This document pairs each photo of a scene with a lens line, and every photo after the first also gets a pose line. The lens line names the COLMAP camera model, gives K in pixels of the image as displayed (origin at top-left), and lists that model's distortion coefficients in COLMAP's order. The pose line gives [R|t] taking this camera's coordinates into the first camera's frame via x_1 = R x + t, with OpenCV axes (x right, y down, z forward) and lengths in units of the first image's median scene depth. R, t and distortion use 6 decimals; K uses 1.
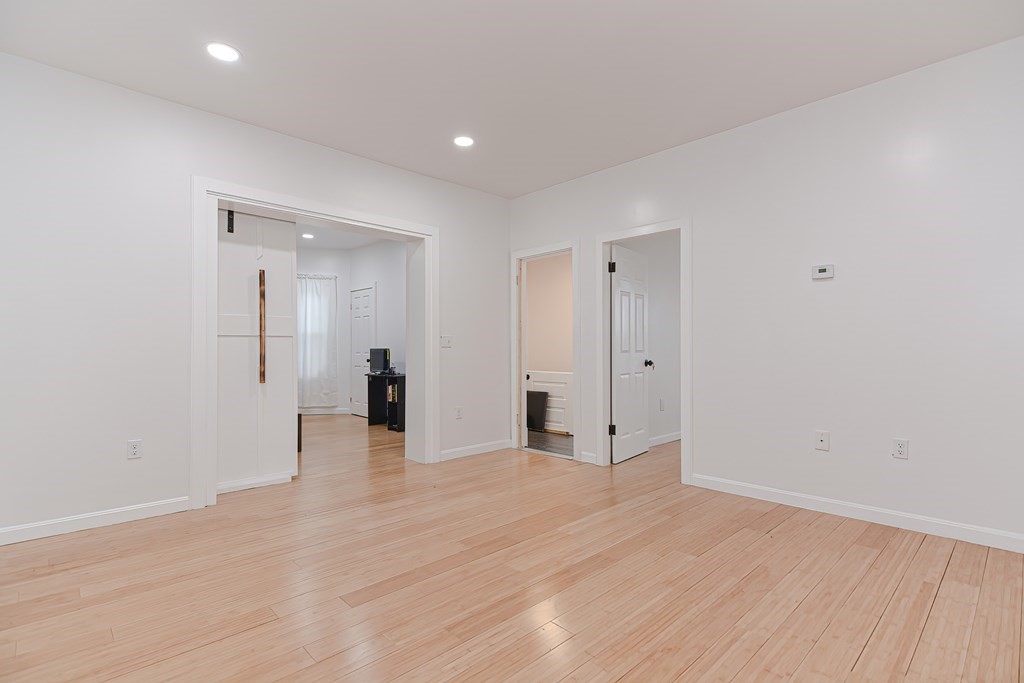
lens RADIAL K [[493.4, 0, 517.8], [0, 493.4, 342.9], [0, 0, 1]] dist [0.006744, -0.000687]
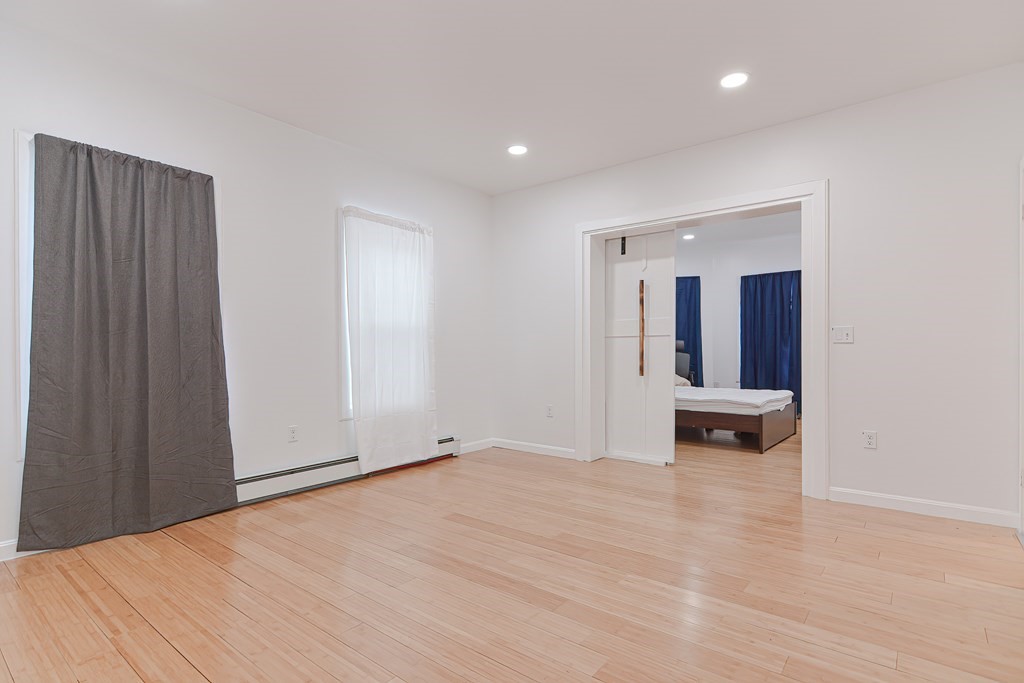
lens RADIAL K [[493.4, 0, 535.4], [0, 493.4, 350.9], [0, 0, 1]] dist [0.006744, -0.000687]
pose [[0.158145, 0.006016, -0.987398, 0.607744], [0.020199, 0.999752, 0.009327, 0.005120], [0.987209, -0.021419, 0.157984, 0.560199]]
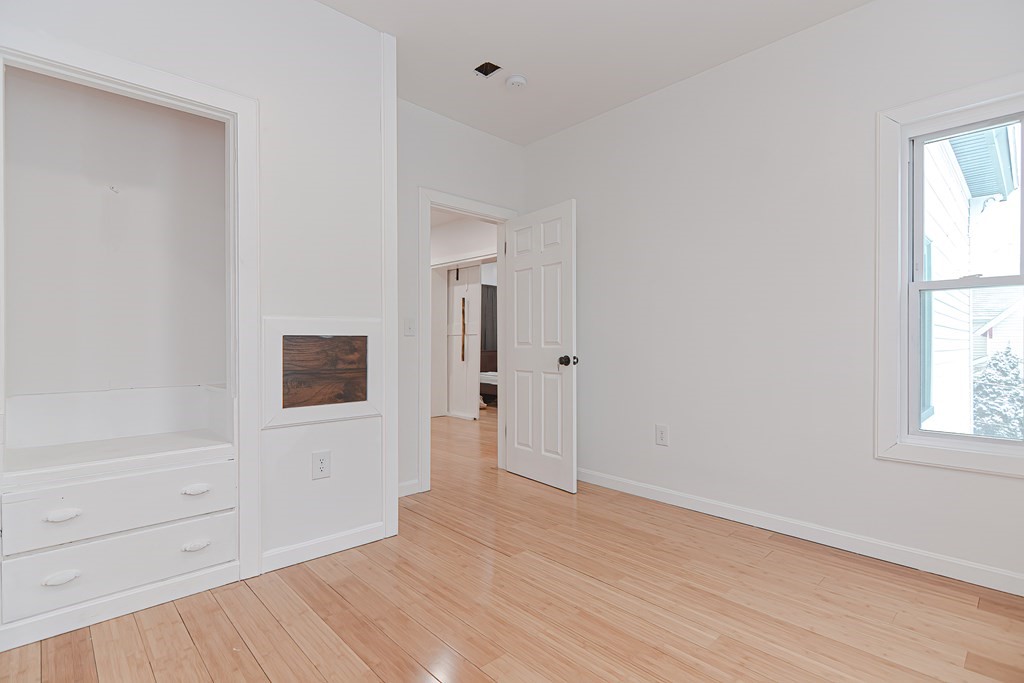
lens RADIAL K [[493.4, 0, 513.5], [0, 493.4, 346.6], [0, 0, 1]] dist [0.006744, -0.000687]
pose [[-0.013602, 0.005121, -0.999894, 1.259870], [0.015979, 0.999860, 0.004903, 0.022011], [0.999780, -0.015910, -0.013682, 1.202033]]
